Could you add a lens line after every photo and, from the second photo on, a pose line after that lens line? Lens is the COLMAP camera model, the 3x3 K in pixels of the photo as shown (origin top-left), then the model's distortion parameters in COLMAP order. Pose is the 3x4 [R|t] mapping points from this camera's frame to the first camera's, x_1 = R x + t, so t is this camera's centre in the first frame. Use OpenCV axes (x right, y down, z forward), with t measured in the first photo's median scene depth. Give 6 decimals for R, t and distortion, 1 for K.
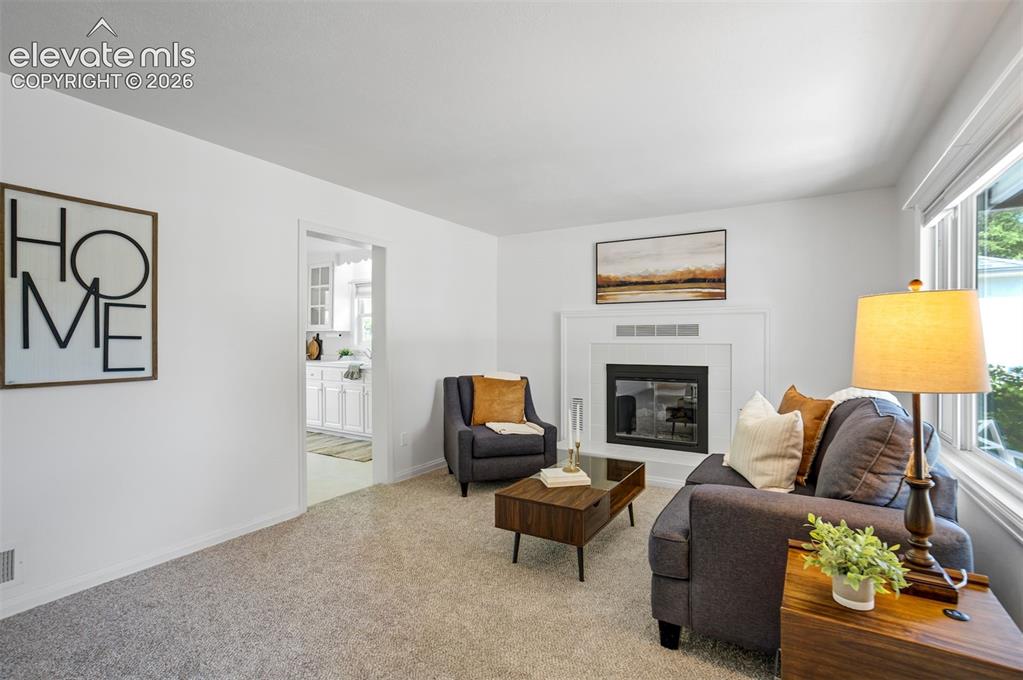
lens RADIAL K [[474.1, 0, 512.3], [0, 474.1, 338.1], [0, 0, 1]] dist [-0.036132, 0.018827]
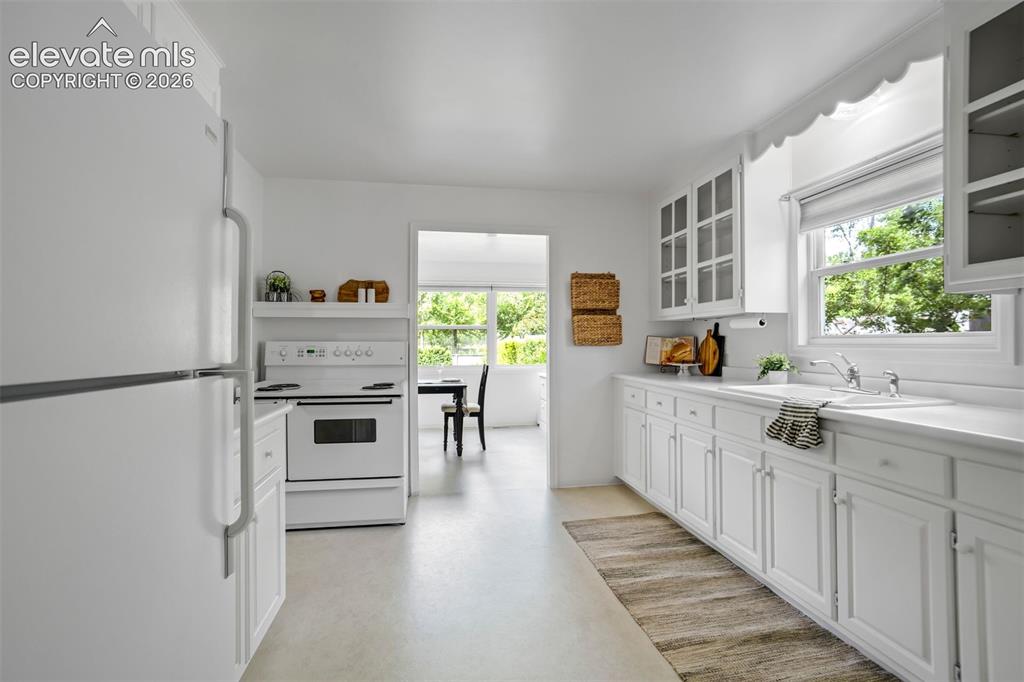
lens RADIAL K [[474.6, 0, 507.9], [0, 474.6, 338.5], [0, 0, 1]] dist [-0.036132, 0.018827]
pose [[0.643100, -0.010513, -0.765710, -0.330079], [0.004649, 0.999941, -0.009824, 0.020450], [0.765768, 0.002758, 0.643111, 0.974718]]
